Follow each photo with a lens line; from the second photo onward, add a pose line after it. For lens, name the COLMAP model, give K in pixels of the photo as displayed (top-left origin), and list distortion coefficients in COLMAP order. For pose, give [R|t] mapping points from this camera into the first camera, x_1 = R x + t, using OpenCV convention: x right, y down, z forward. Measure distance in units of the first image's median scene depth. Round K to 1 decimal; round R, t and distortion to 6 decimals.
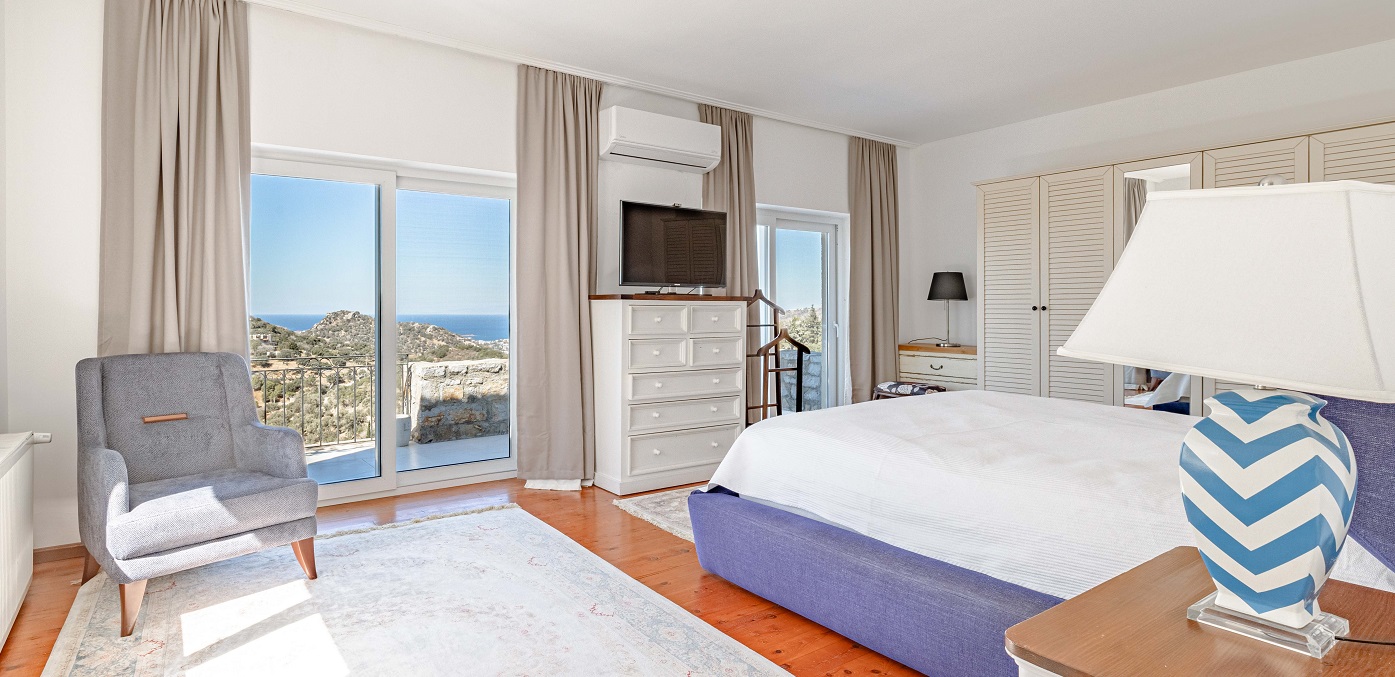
lens RADIAL K [[698.0, 0, 657.7], [0, 698.0, 314.9], [0, 0, 1]] dist [0.000178, 0.000429]
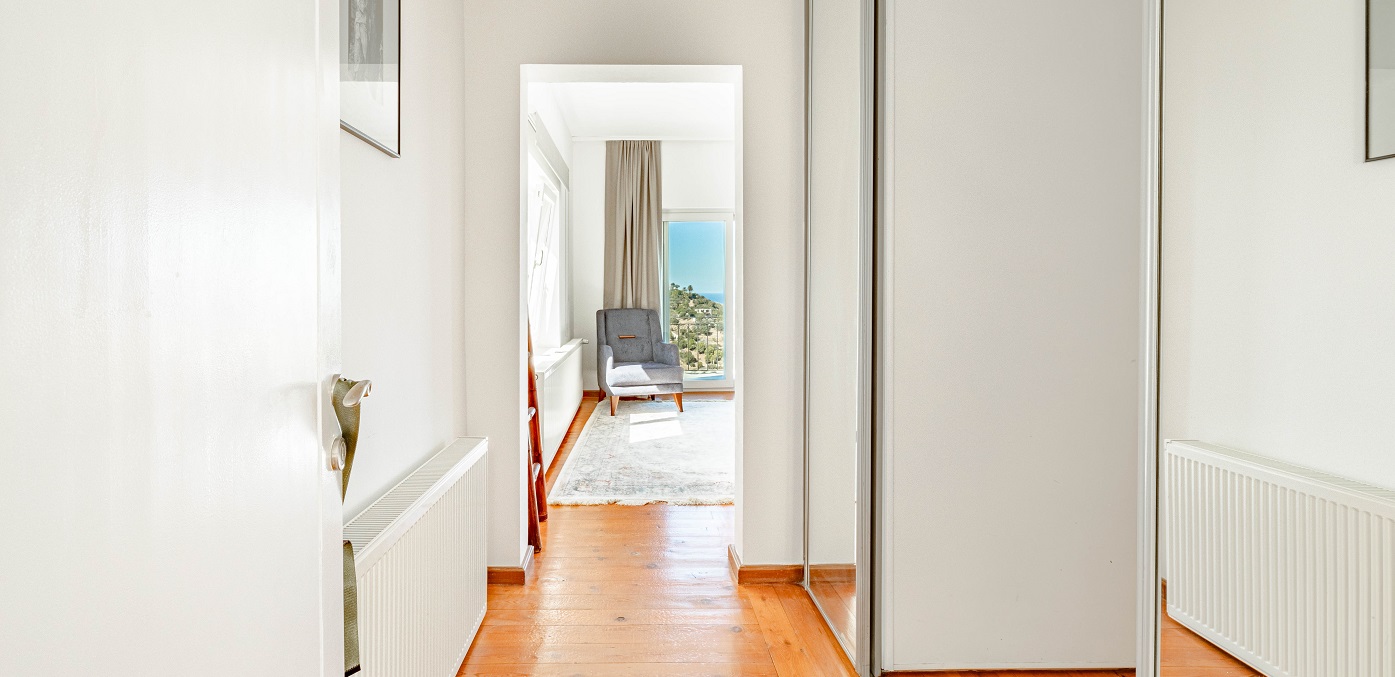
lens RADIAL K [[698.0, 0, 657.7], [0, 698.0, 314.9], [0, 0, 1]] dist [0.000178, 0.000429]
pose [[0.827320, 0.017005, -0.561473, 0.655859], [-0.000130, 0.999547, 0.030081, 0.009084], [0.561731, -0.024814, 0.826948, -0.824893]]
